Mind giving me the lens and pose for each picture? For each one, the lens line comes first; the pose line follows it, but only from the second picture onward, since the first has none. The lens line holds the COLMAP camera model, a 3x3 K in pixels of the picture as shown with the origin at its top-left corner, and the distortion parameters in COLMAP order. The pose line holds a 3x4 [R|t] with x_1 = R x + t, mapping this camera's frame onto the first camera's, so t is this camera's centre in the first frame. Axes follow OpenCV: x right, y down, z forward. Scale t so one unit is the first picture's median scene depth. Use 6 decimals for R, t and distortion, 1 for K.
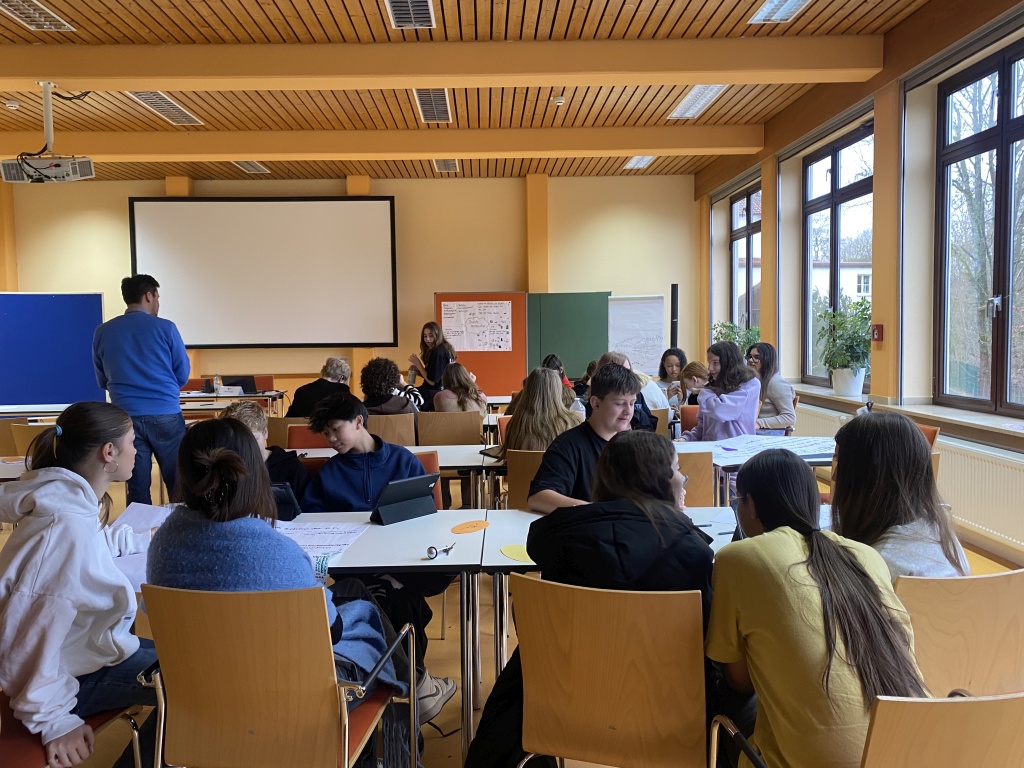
lens RADIAL K [[792.1, 0, 492.0], [0, 792.1, 391.8], [0, 0, 1]] dist [0.006924, 0.004661]
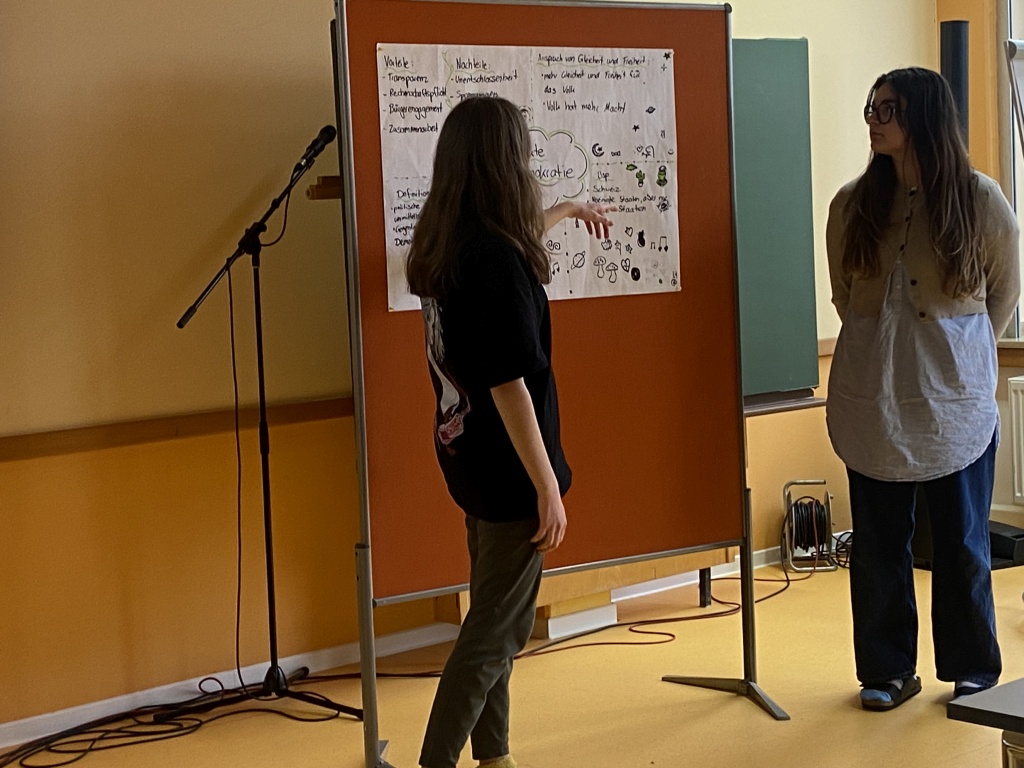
lens RADIAL K [[1900.8, 0, 494.0], [0, 1900.8, 384.6], [0, 0, 1]] dist [0.052798, 0.161715]
pose [[0.763001, -0.075999, 0.641914, -0.335163], [0.080380, 0.996512, 0.022439, -0.042055], [-0.641380, 0.034476, 0.766449, 0.644941]]
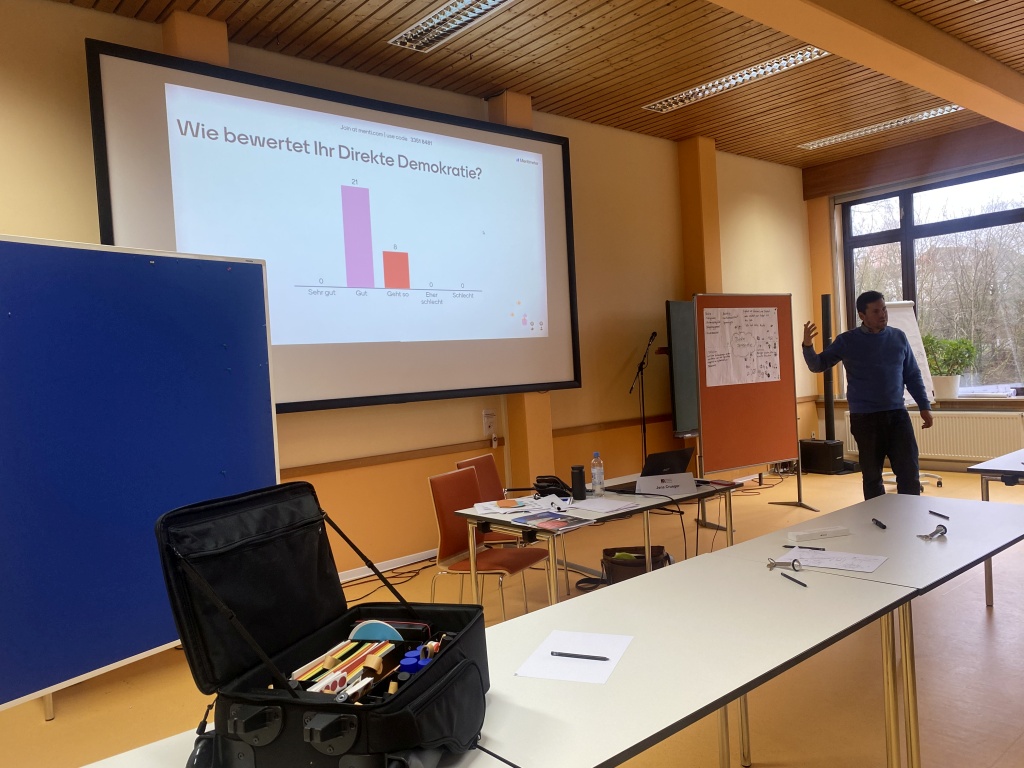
lens RADIAL K [[801.3, 0, 501.2], [0, 801.3, 380.6], [0, 0, 1]] dist [0.029493, -0.005145]
pose [[0.770677, -0.043474, 0.635741, -0.599533], [0.092232, 0.994775, -0.043782, -0.043123], [-0.630516, 0.092377, 0.770659, 0.614112]]
